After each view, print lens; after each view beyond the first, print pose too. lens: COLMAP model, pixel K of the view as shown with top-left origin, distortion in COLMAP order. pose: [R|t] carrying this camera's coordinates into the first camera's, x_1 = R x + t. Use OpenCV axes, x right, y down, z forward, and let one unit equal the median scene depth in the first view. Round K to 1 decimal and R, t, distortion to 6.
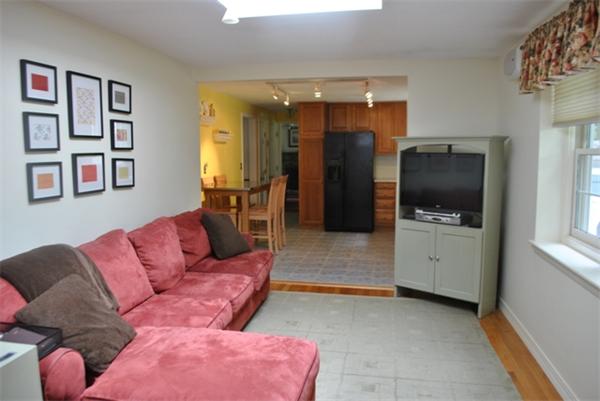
lens RADIAL K [[470.1, 0, 283.3], [0, 470.1, 201.0], [0, 0, 1]] dist [-0.063568, -0.003084]
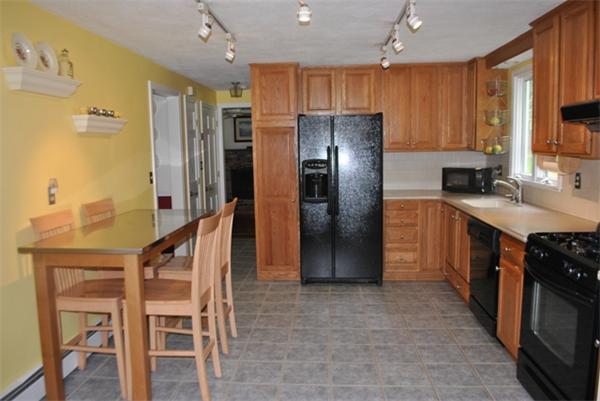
lens RADIAL K [[470.1, 0, 283.3], [0, 470.1, 201.0], [0, 0, 1]] dist [-0.063568, -0.003084]
pose [[0.992939, -0.021432, 0.116672, 0.000715], [0.020312, 0.999736, 0.010774, -0.050438], [-0.116872, -0.008329, 0.993112, 0.448565]]
